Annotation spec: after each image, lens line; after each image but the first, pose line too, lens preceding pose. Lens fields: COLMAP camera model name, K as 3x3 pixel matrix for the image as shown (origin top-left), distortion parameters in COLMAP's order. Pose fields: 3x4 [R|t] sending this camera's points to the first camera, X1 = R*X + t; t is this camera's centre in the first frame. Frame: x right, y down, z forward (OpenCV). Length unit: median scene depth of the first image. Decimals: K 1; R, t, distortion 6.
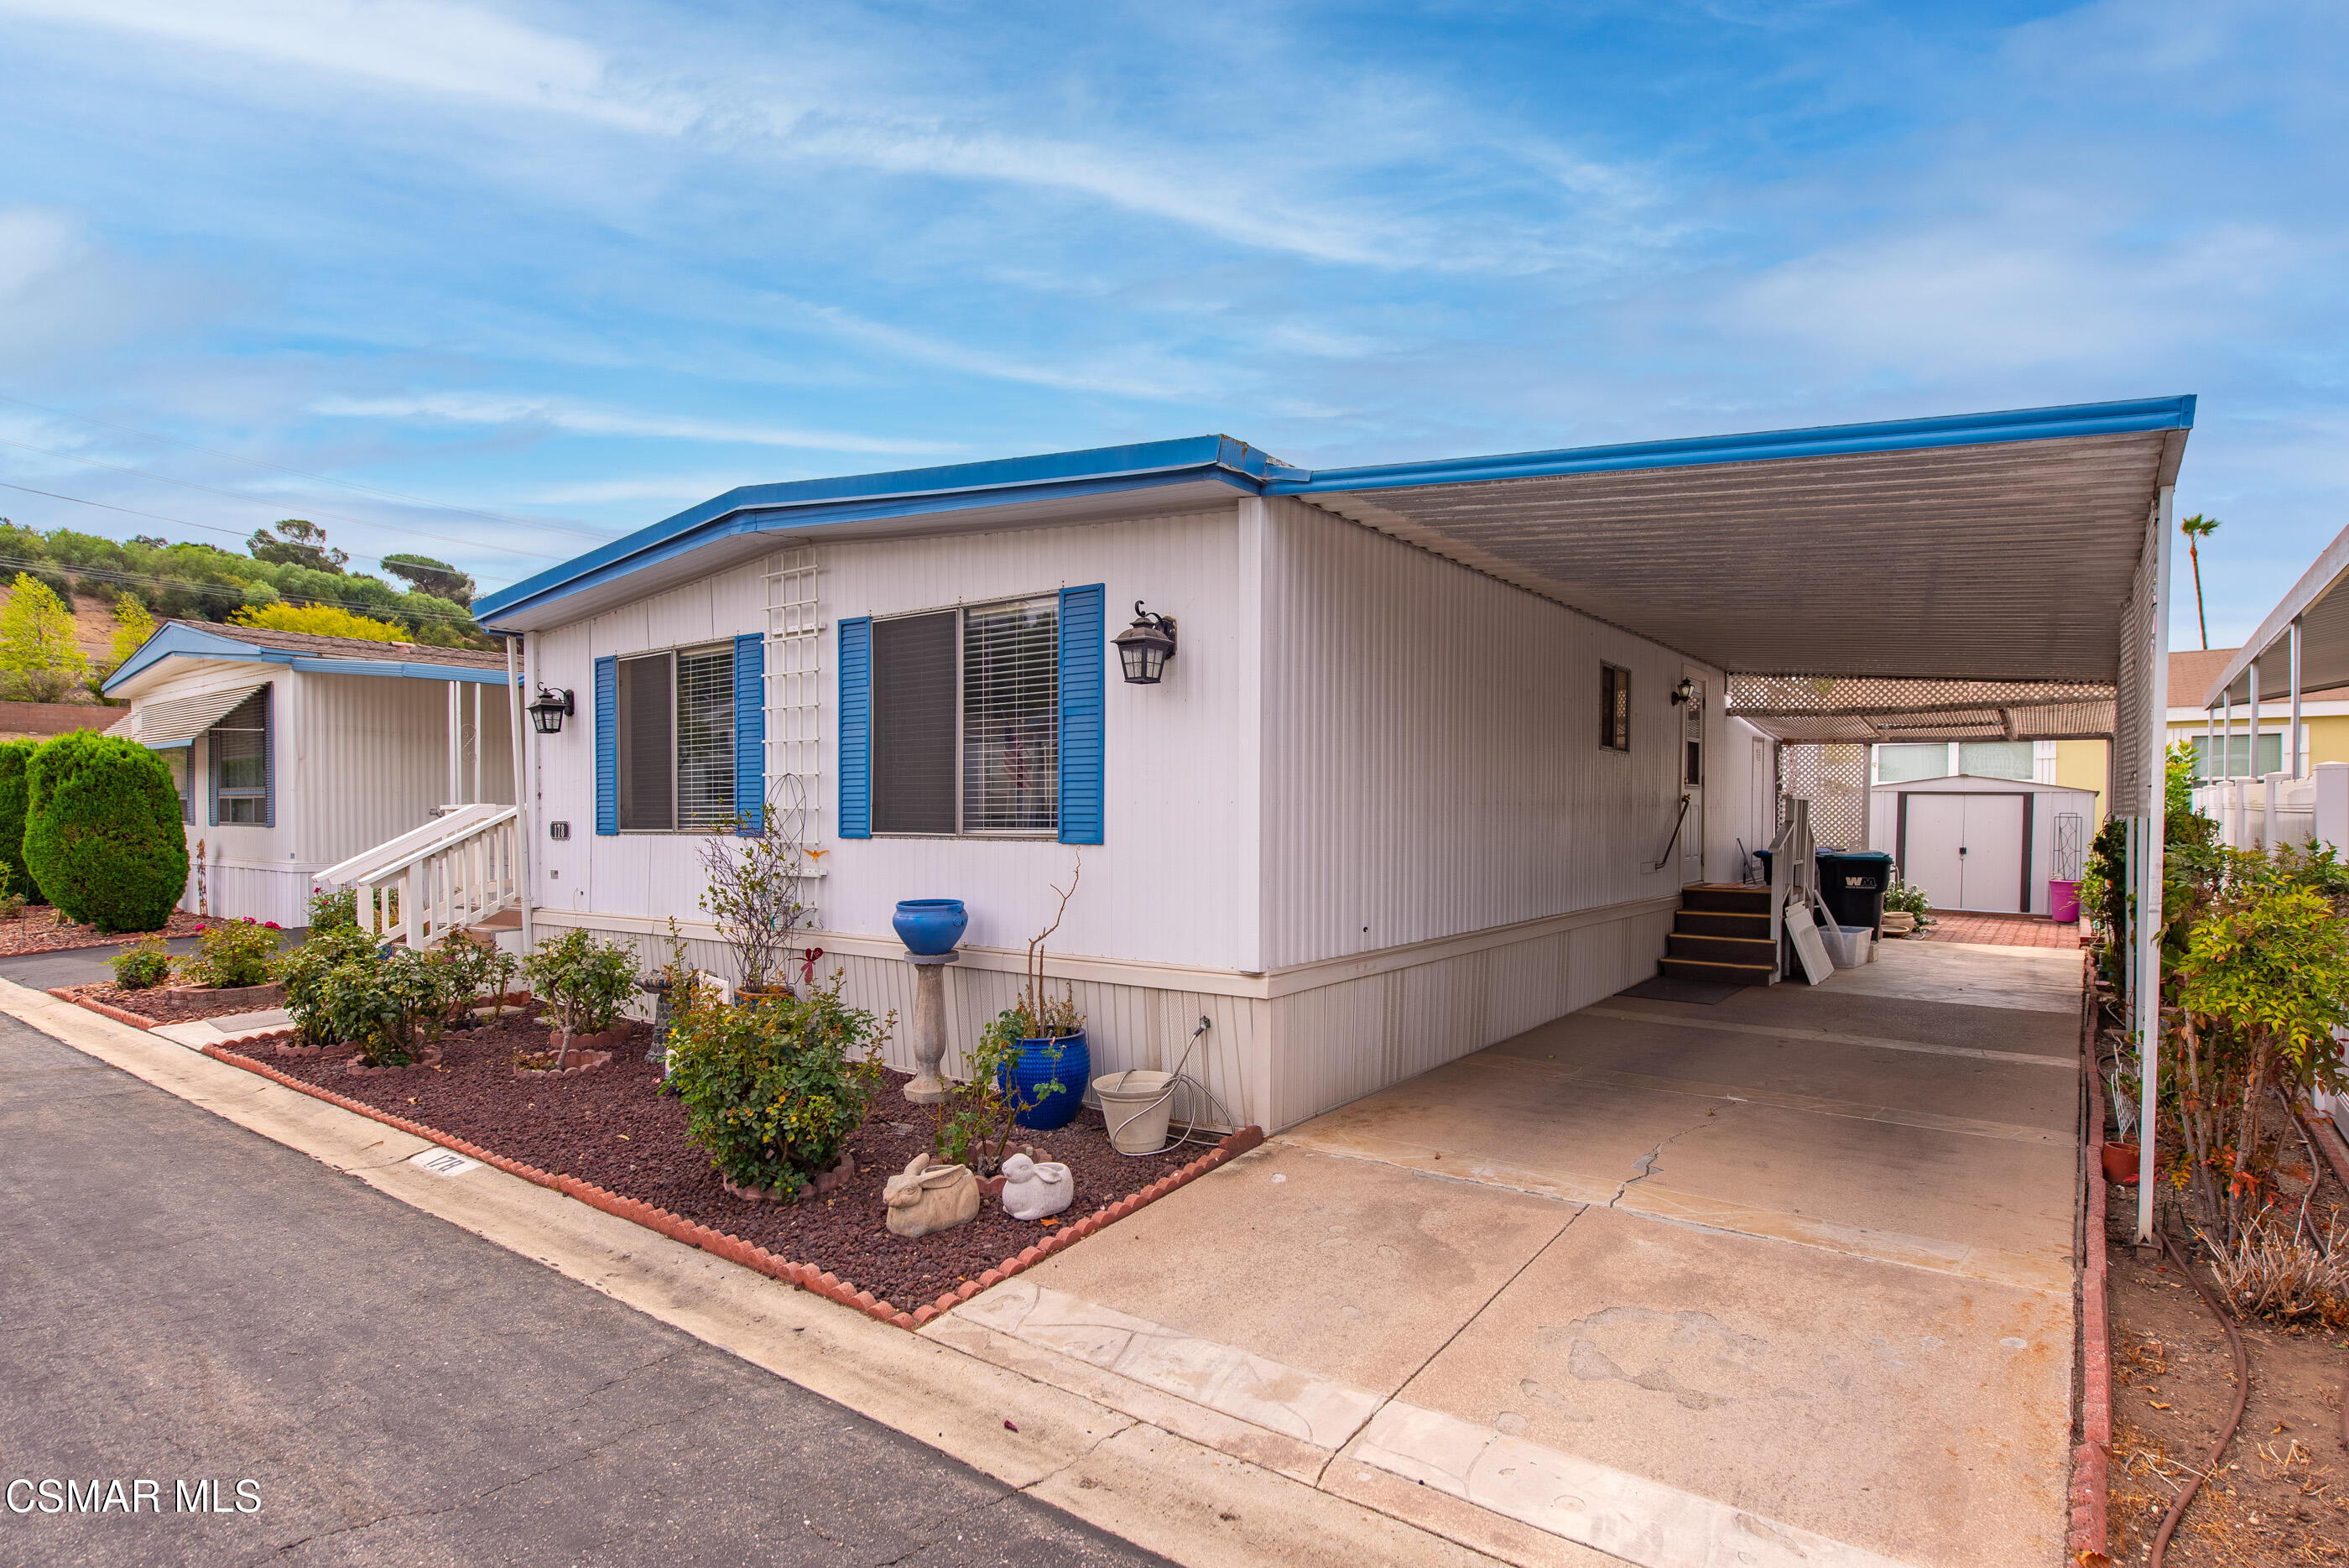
lens RADIAL K [[1213.0, 0, 1182.0], [0, 1213.0, 844.5], [0, 0, 1]] dist [0.007980, 0.000249]
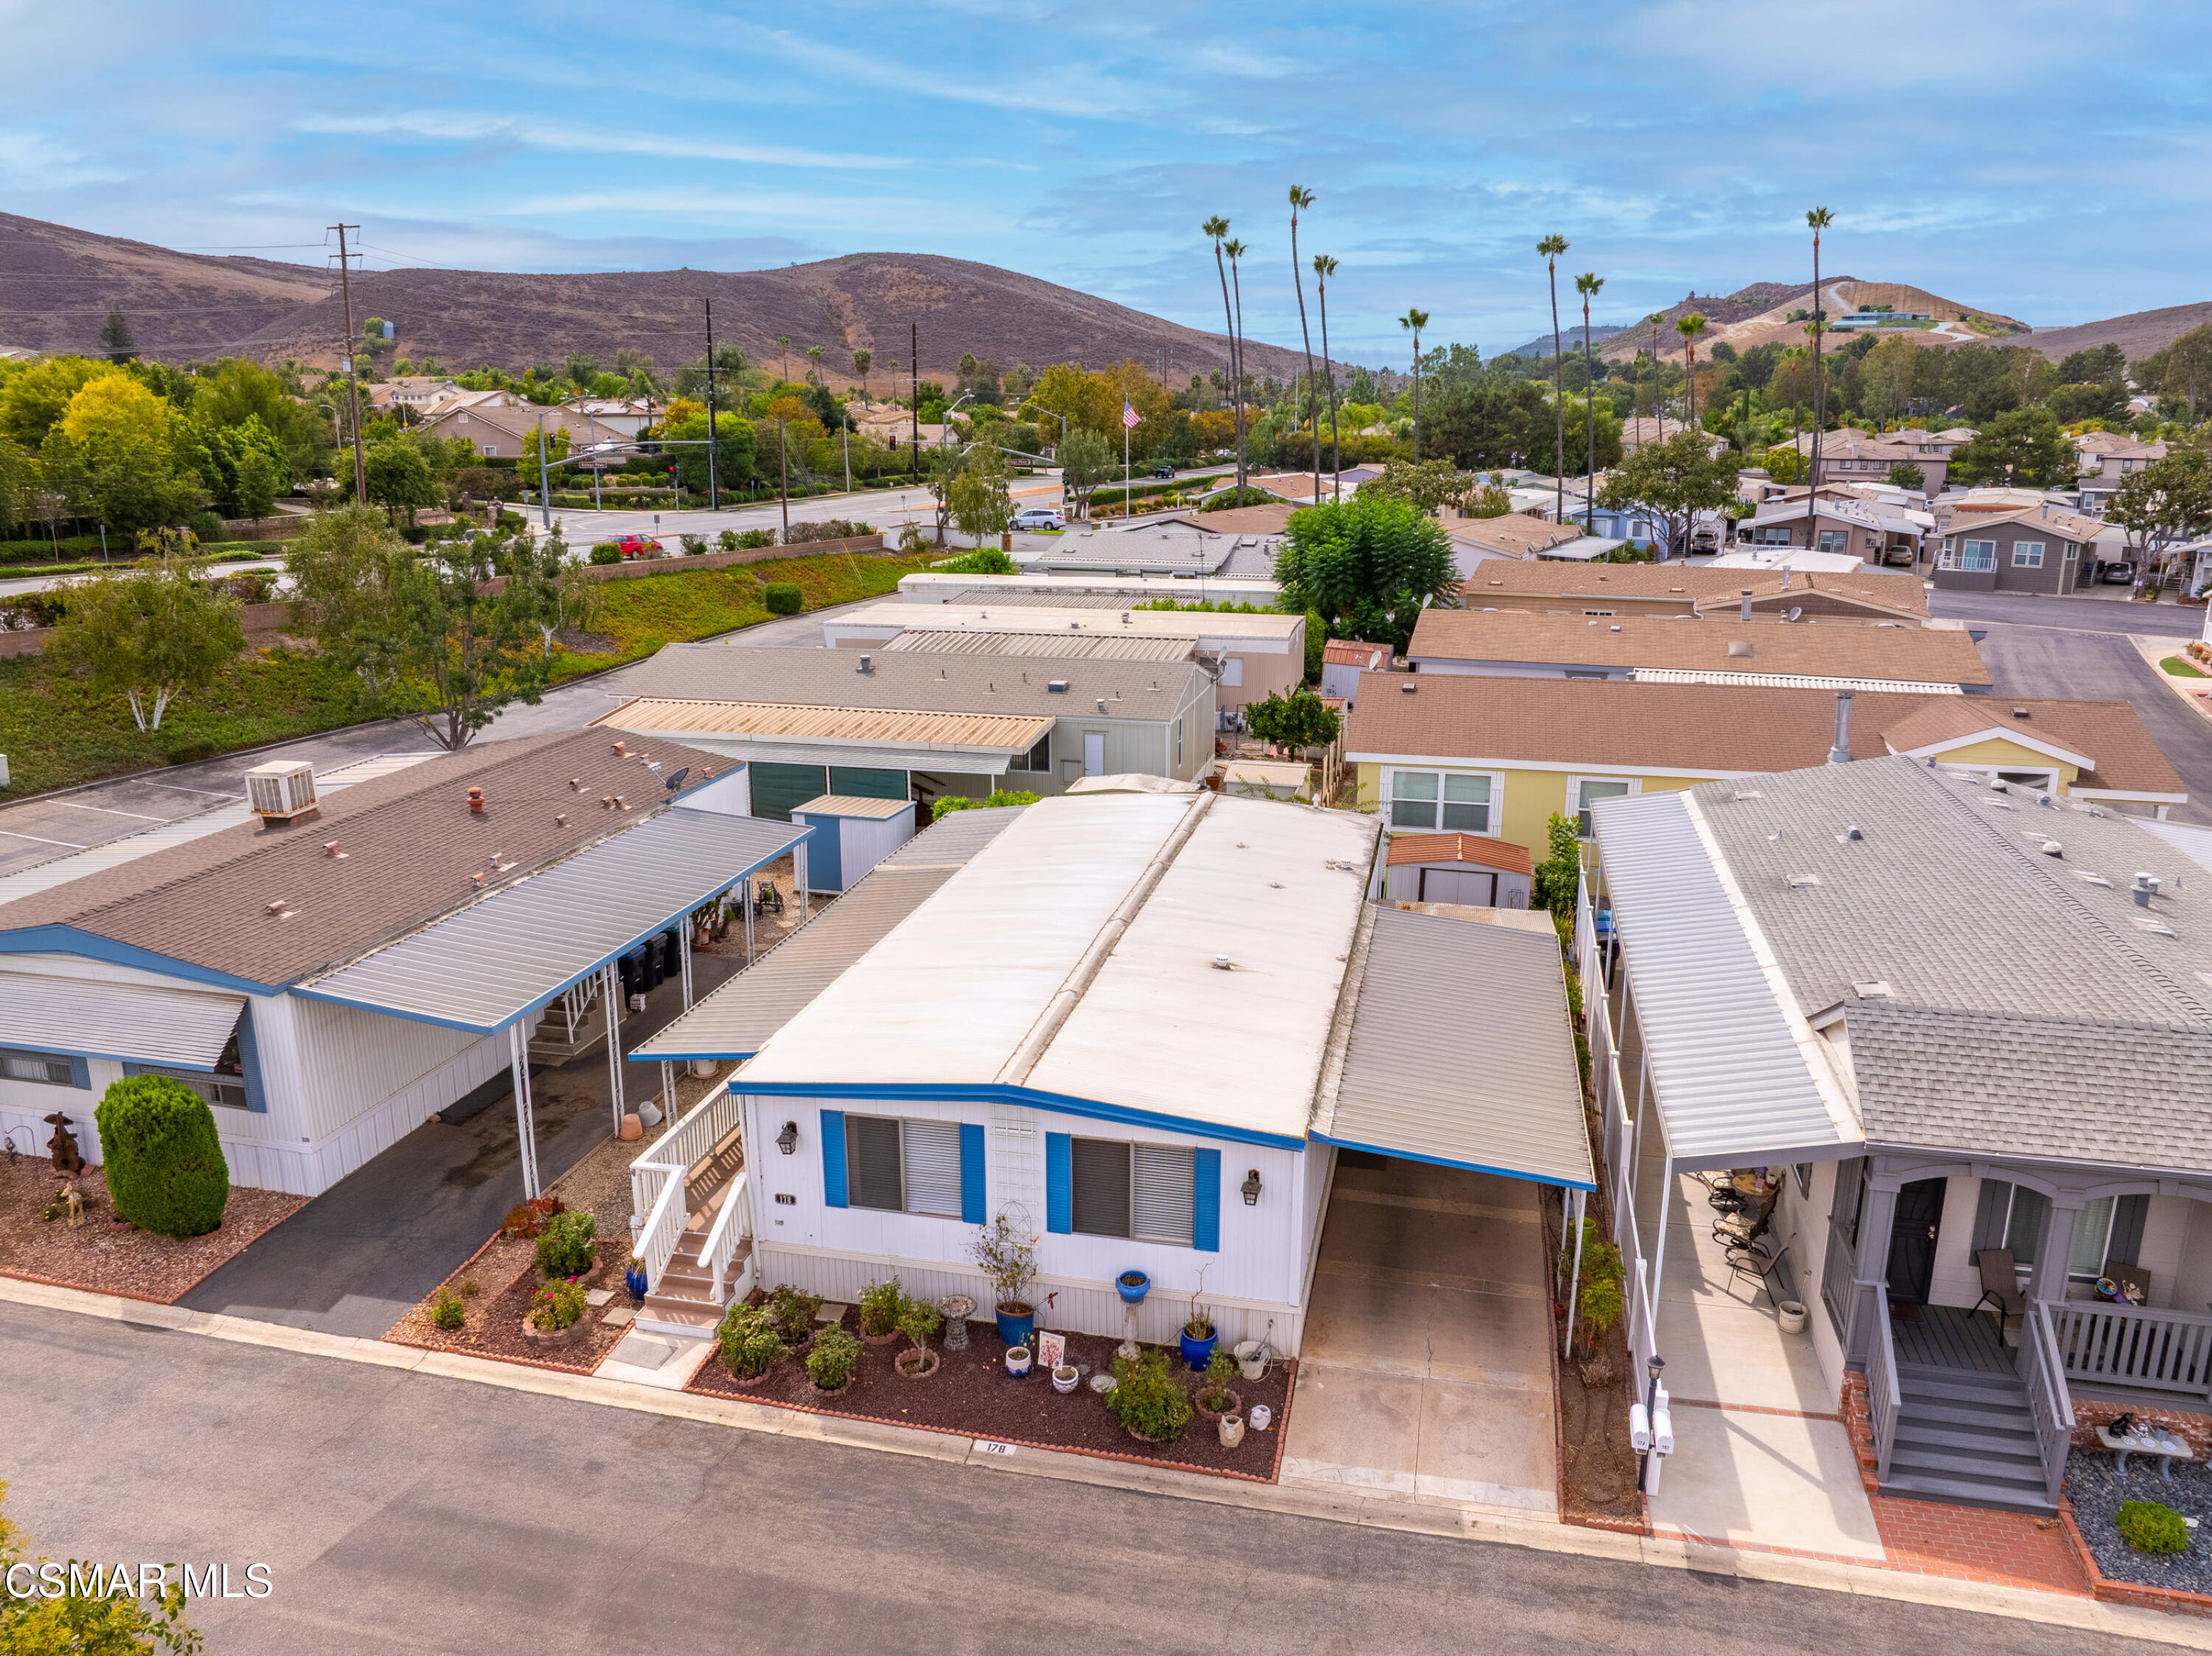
lens RADIAL K [[1563.8, 0, 1102.6], [0, 1563.8, 821.1], [0, 0, 1]] dist [-0.044611, 0.006622]
pose [[0.916741, -0.103696, 0.385790, -1.207763], [0.013205, 0.973061, 0.230171, -1.351083], [-0.399264, -0.205912, 0.893414, -1.285624]]
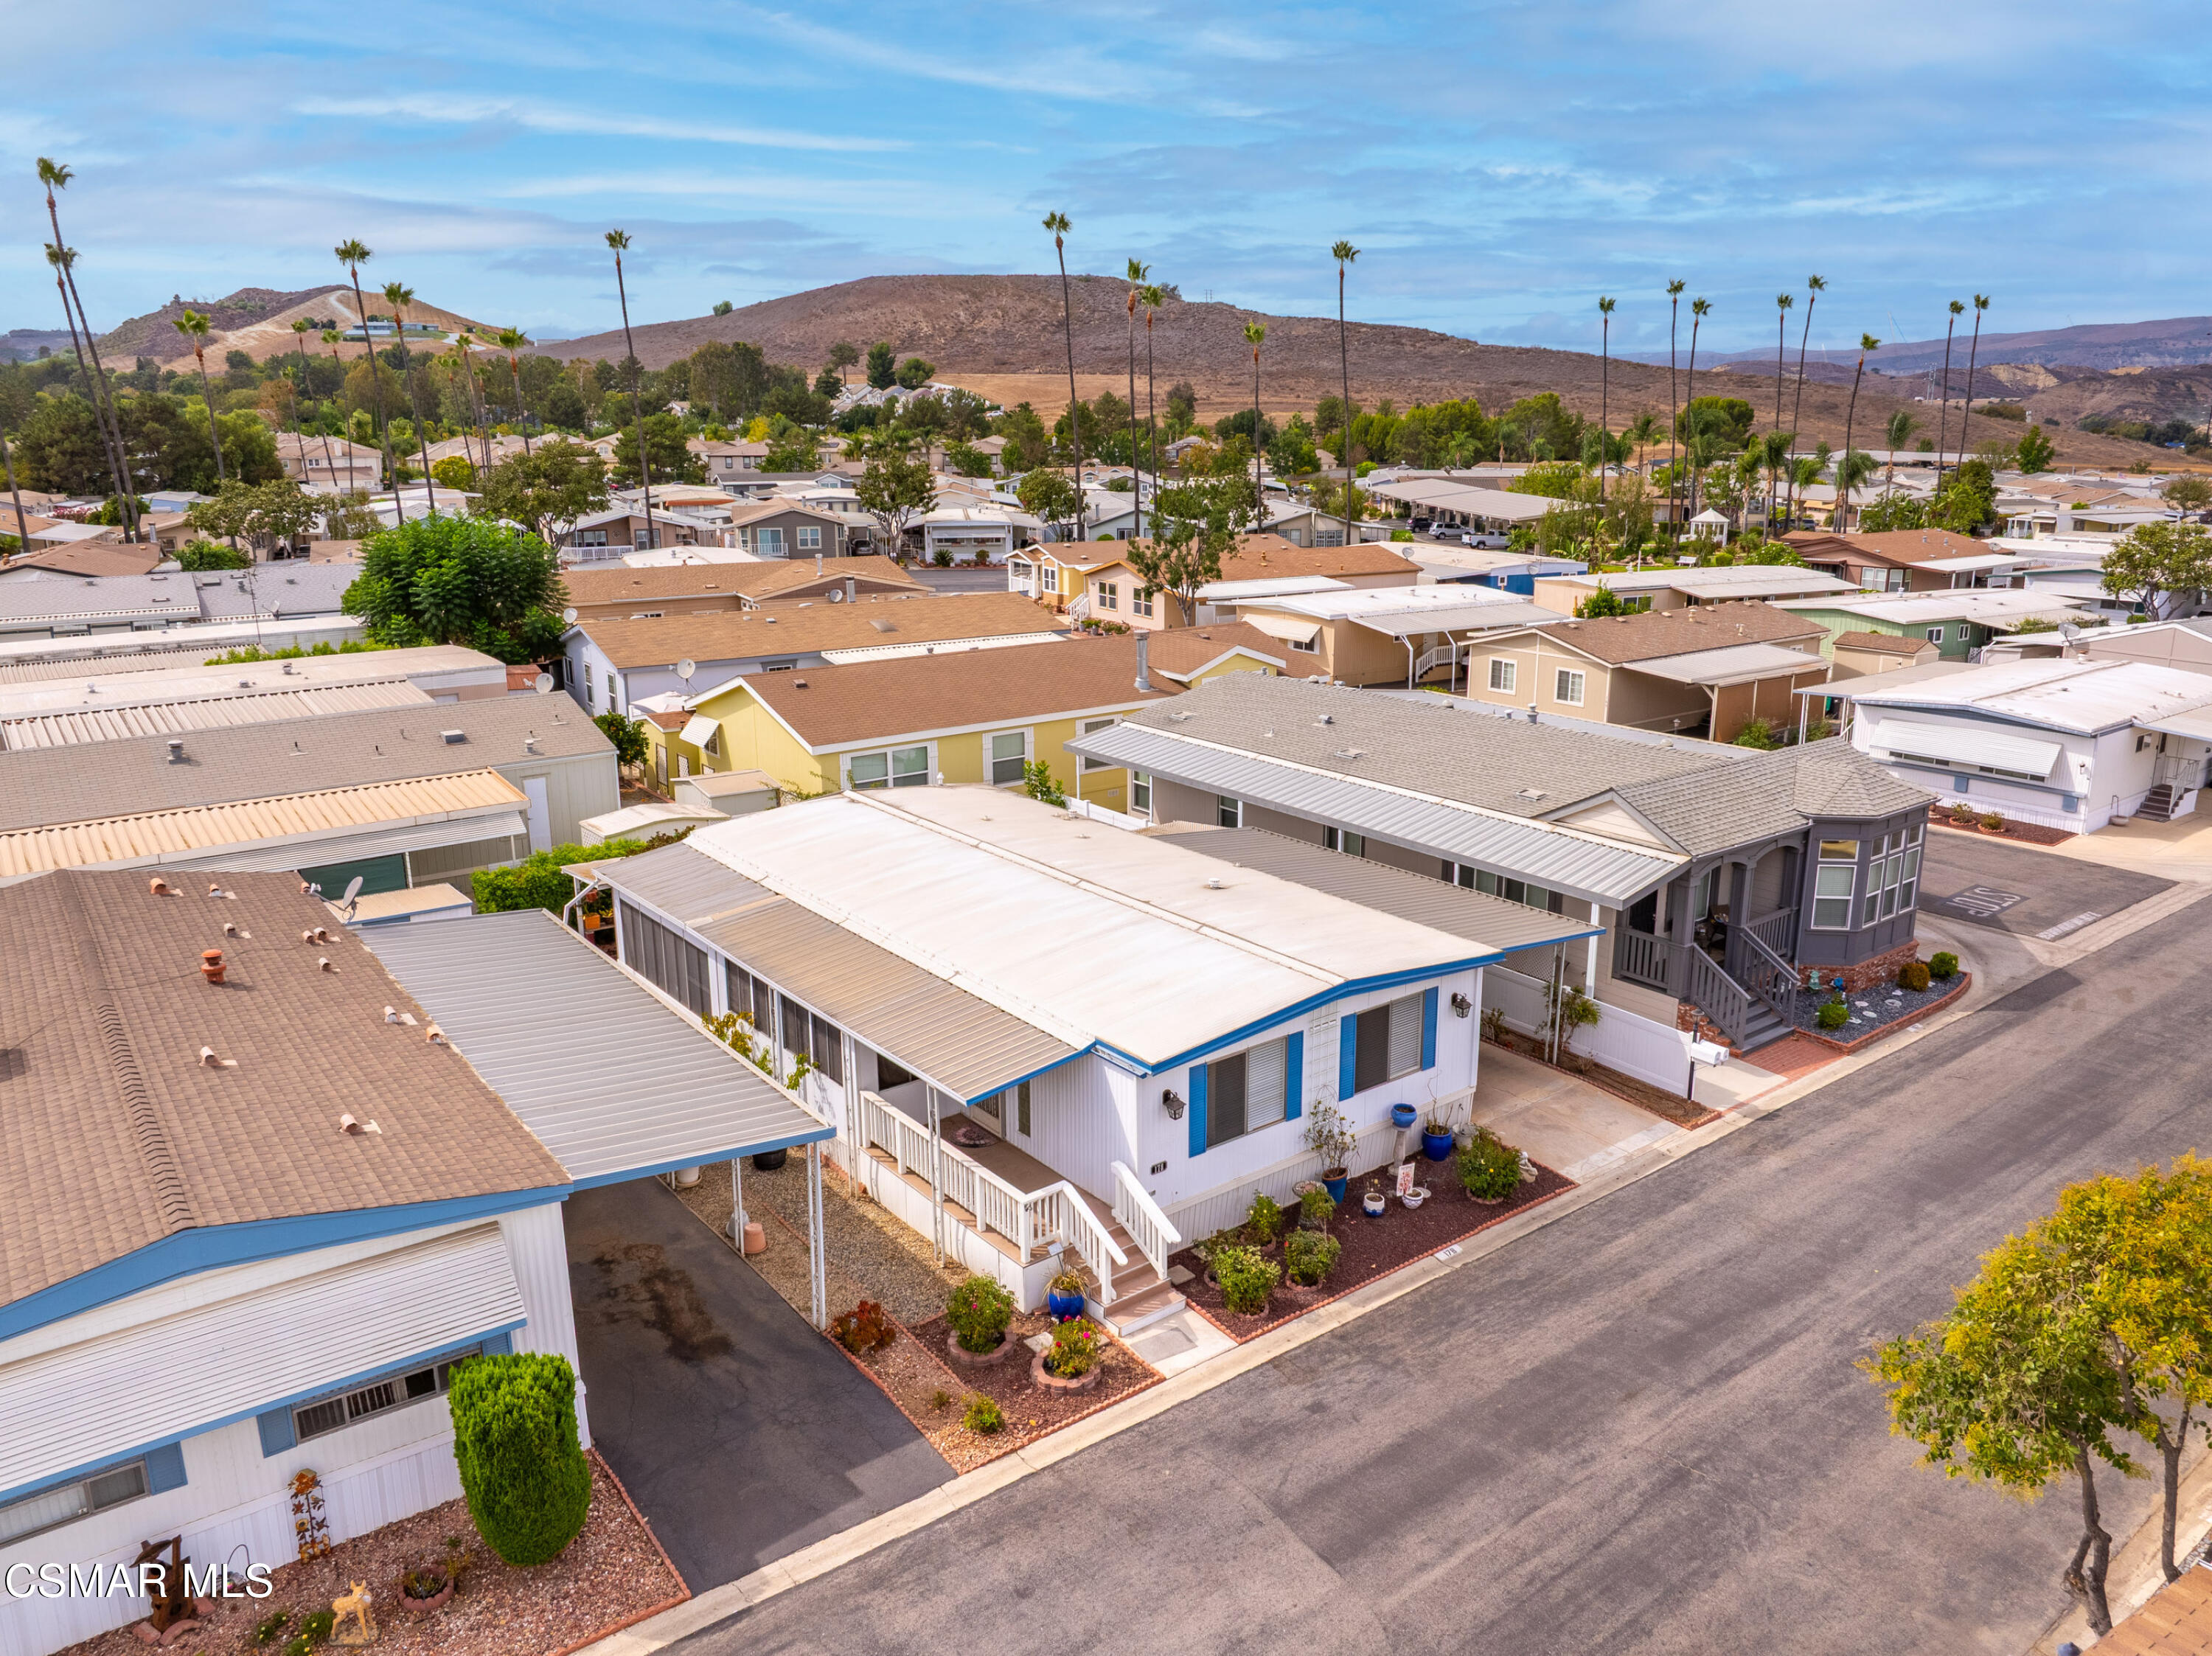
lens RADIAL K [[1566.1, 0, 1117.4], [0, 1566.1, 824.9], [0, 0, 1]] dist [-0.037094, 0.006752]
pose [[0.270958, -0.245199, 0.930838, -3.410973], [0.030896, 0.968730, 0.246187, -1.420618], [-0.962095, -0.037948, 0.270061, 0.653703]]
